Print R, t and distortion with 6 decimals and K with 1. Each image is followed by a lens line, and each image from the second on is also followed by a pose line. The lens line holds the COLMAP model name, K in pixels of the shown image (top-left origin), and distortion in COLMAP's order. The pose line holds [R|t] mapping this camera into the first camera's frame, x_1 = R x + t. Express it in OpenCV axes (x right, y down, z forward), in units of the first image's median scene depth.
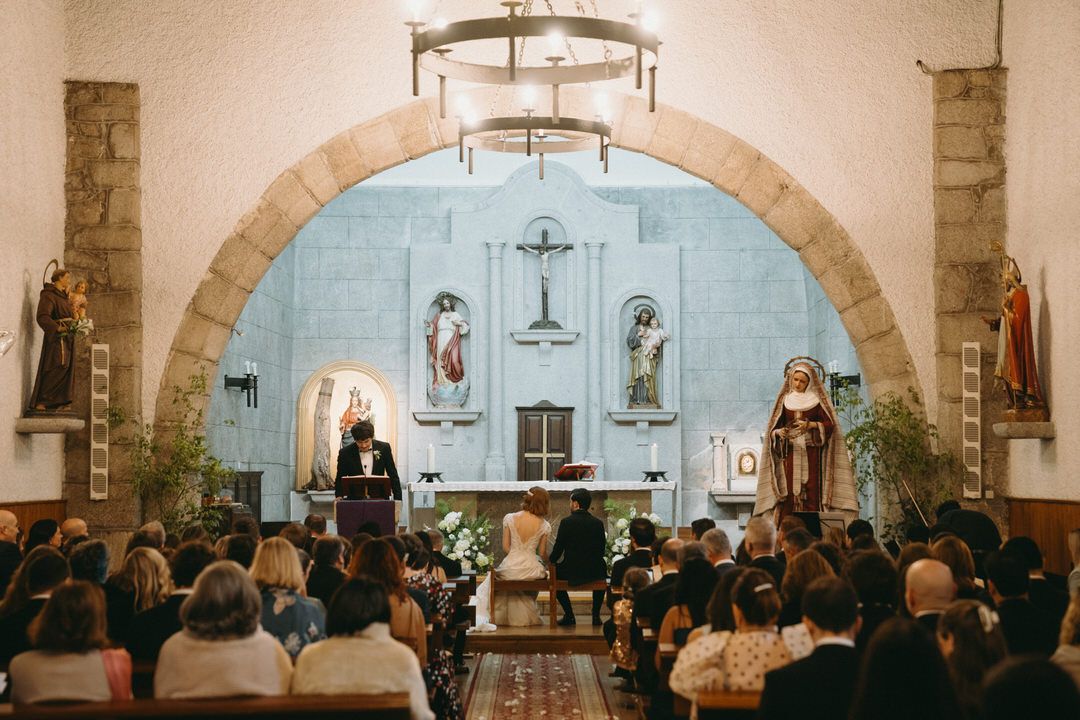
lens RADIAL K [[2131.6, 0, 538.7], [0, 2131.6, 358.3], [0, 0, 1]] dist [0.312884, 0.000000]
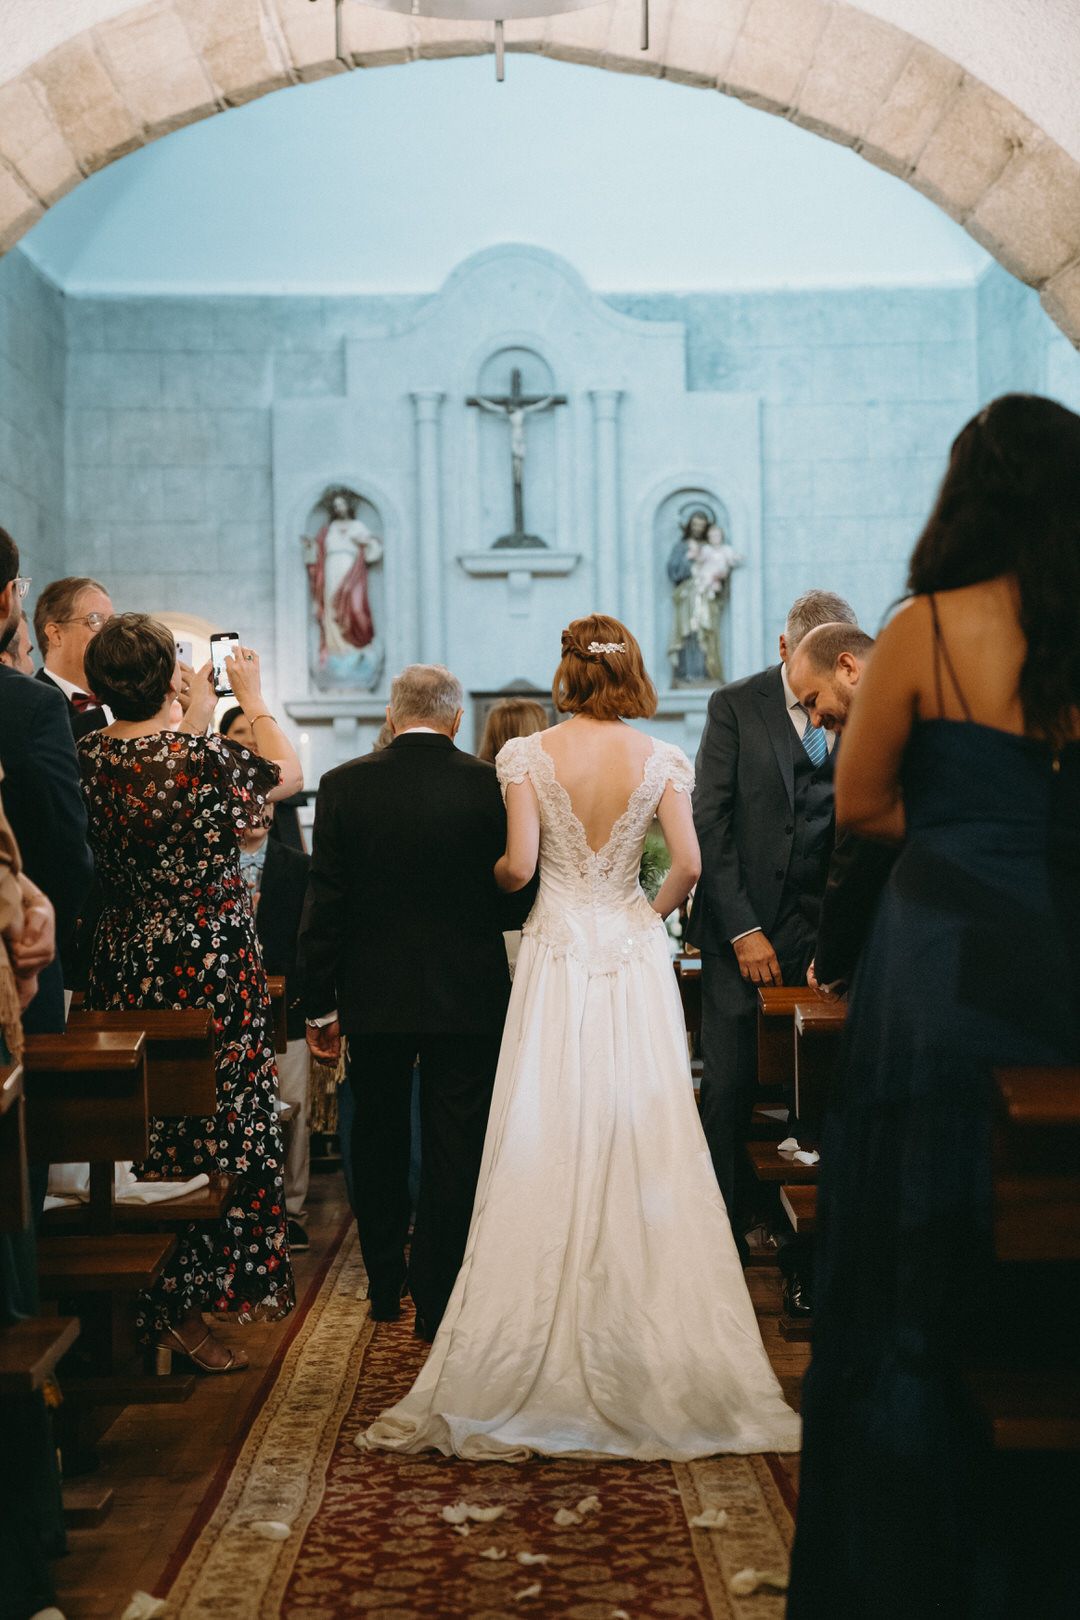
lens RADIAL K [[2999.4, 0, 542.1], [0, 2999.4, 812.0], [0, 0, 1]] dist [0.307877, 0.000000]
pose [[0.999844, -0.015609, 0.008251, 0.001414], [0.015345, 0.999396, 0.031176, 0.030137], [-0.008733, -0.031044, 0.999480, 0.214109]]
